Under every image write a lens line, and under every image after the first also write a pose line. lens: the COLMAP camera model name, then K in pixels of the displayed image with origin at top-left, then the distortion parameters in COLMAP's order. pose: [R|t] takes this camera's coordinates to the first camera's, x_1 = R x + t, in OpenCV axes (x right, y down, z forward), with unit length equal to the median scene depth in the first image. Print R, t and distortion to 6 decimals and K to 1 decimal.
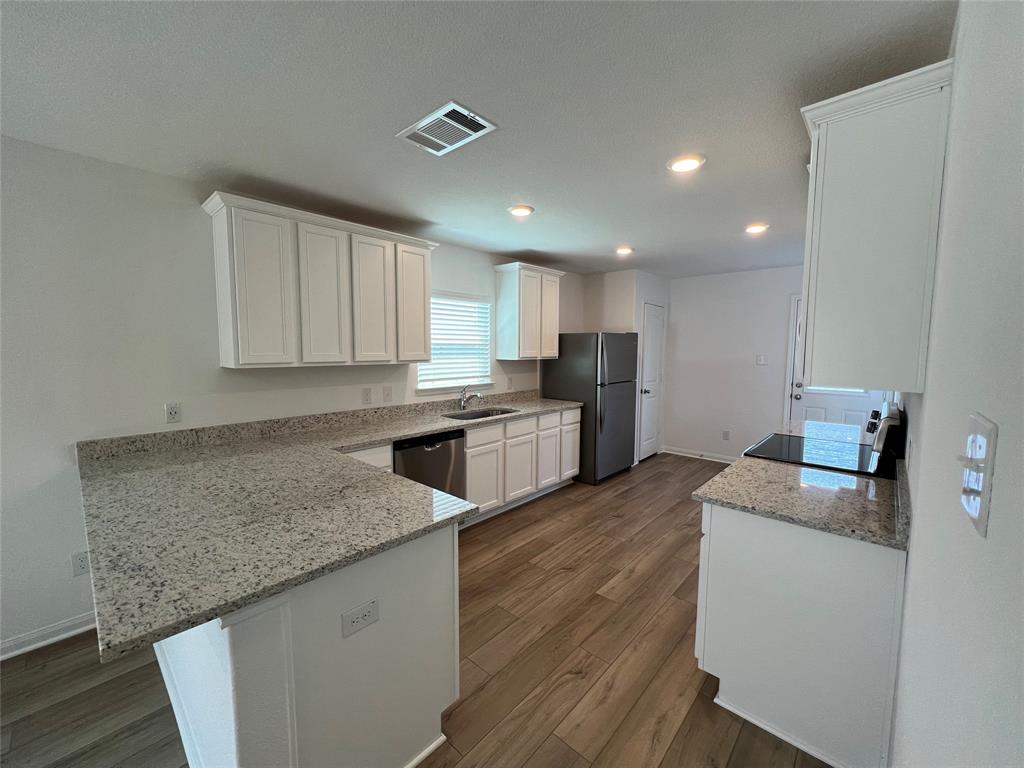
lens RADIAL K [[408.7, 0, 517.9], [0, 408.7, 377.2], [0, 0, 1]] dist [0.005687, 0.001362]
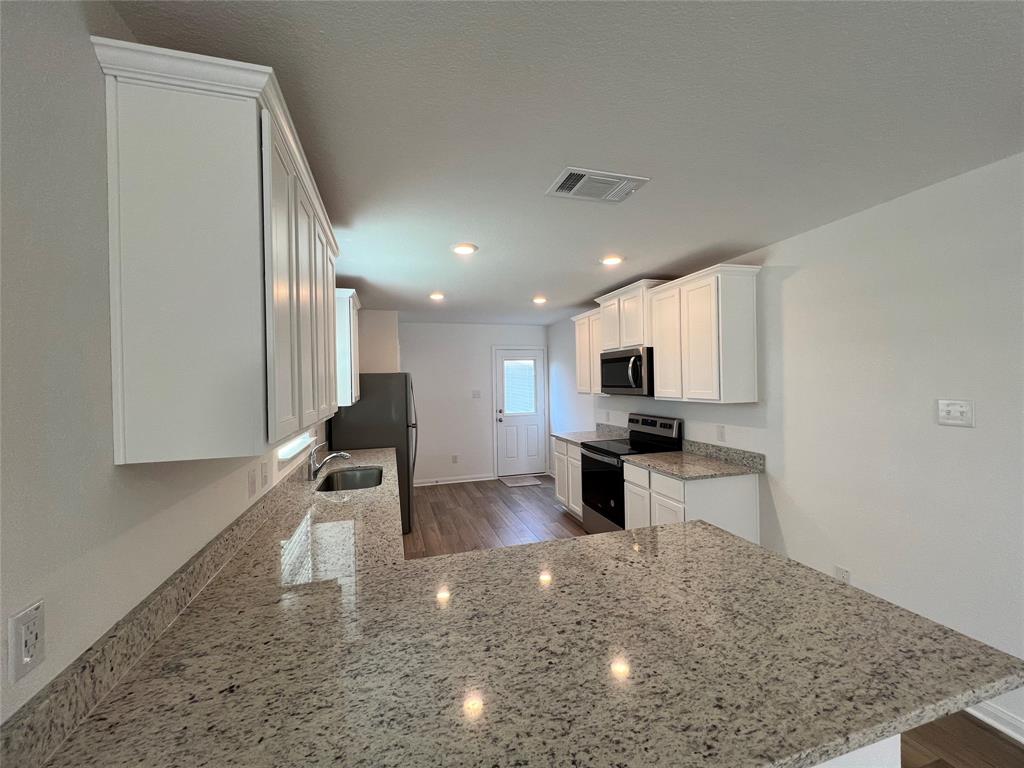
lens RADIAL K [[404.8, 0, 509.8], [0, 404.8, 382.8], [0, 0, 1]] dist [0.000602, 0.000059]
pose [[0.521902, -0.017742, 0.852821, -0.603359], [0.086097, 0.995774, -0.031973, -0.039866], [-0.848649, 0.090112, 0.521224, 0.356137]]
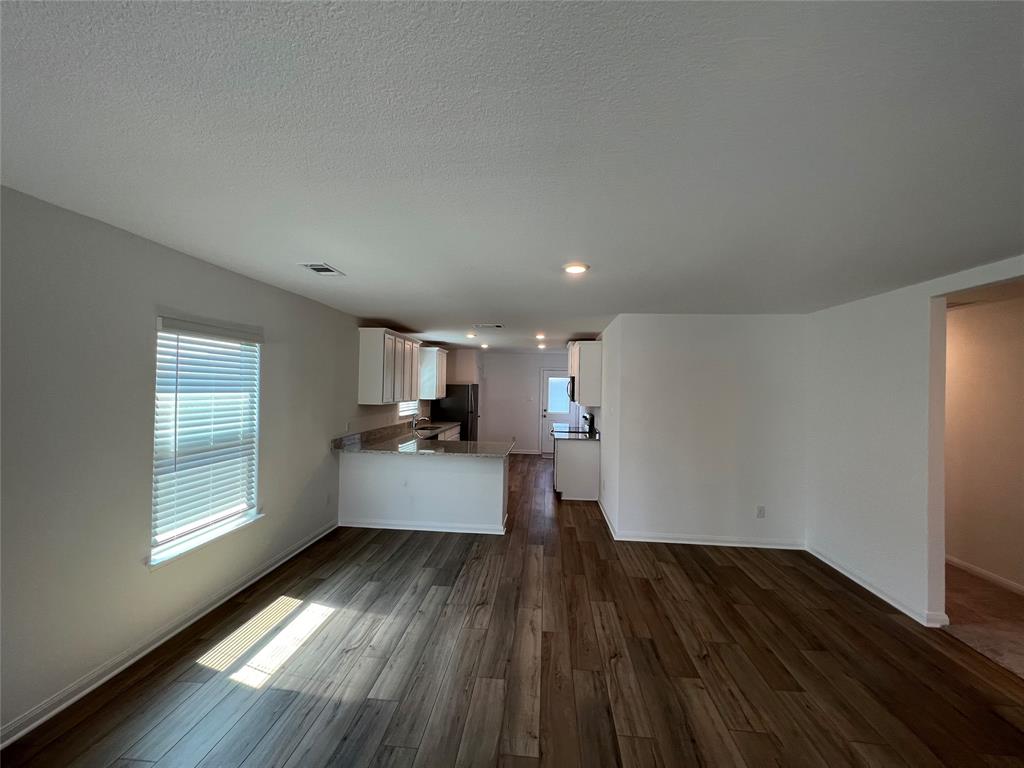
lens RADIAL K [[408.7, 0, 508.3], [0, 408.7, 385.6], [0, 0, 1]] dist [0.005687, 0.001362]
pose [[0.804272, 0.011769, 0.594144, -0.955317], [0.030639, 0.997653, -0.061238, 0.020067], [-0.593470, 0.067456, 0.802024, -0.771465]]
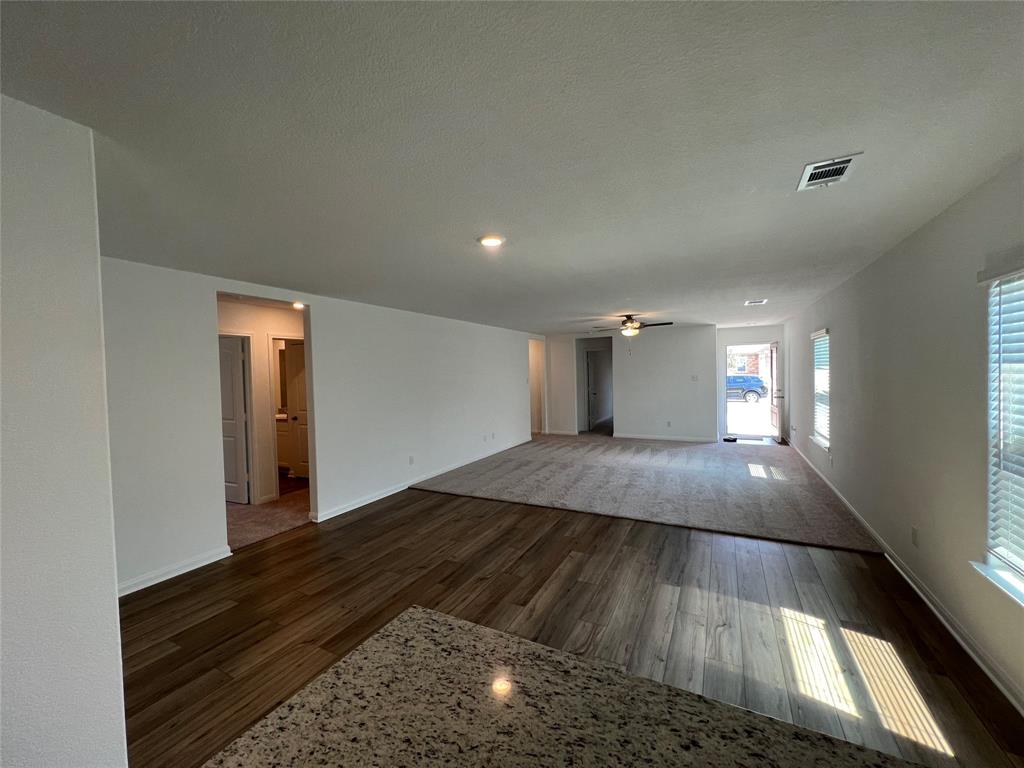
lens RADIAL K [[404.8, 0, 513.8], [0, 404.8, 386.8], [0, 0, 1]] dist [0.000602, 0.000059]
pose [[-0.967491, 0.024814, -0.251686, -0.230627], [-0.002204, 0.994310, 0.106505, -0.054435], [0.252897, 0.103597, -0.961931, 0.538420]]
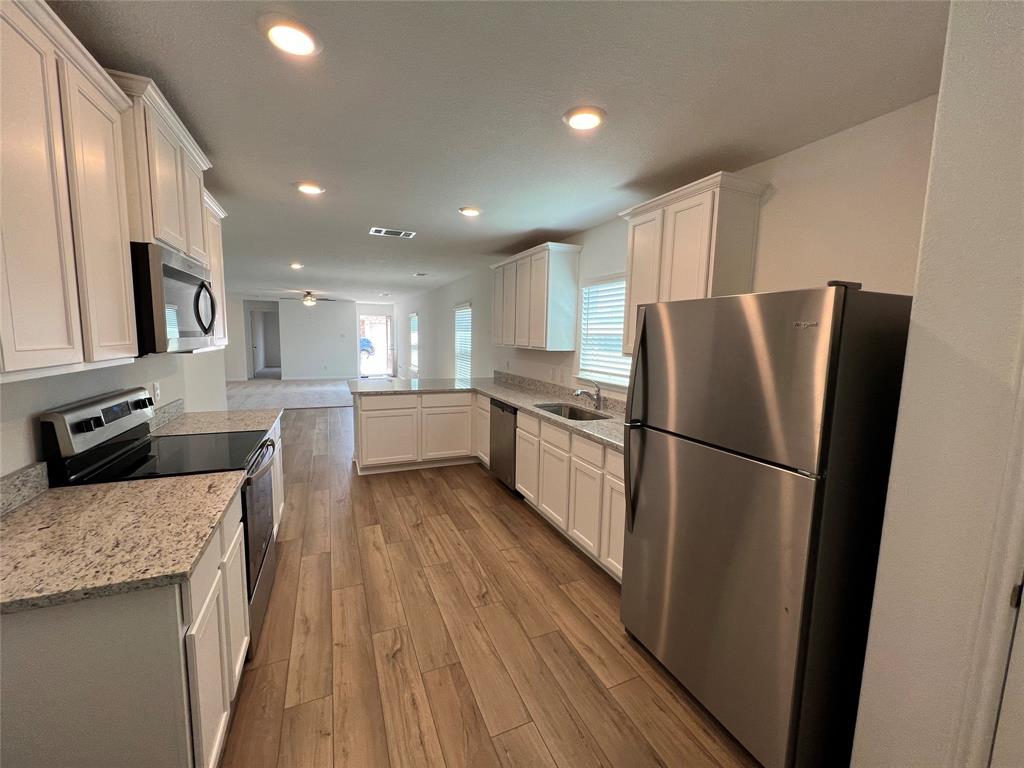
lens RADIAL K [[408.7, 0, 504.2], [0, 408.7, 378.3], [0, 0, 1]] dist [0.005687, 0.001362]
pose [[-0.417563, 0.082647, -0.904881, 0.807413], [-0.091186, 0.987016, 0.132228, -0.091354], [0.904061, 0.137726, -0.404605, 1.271477]]
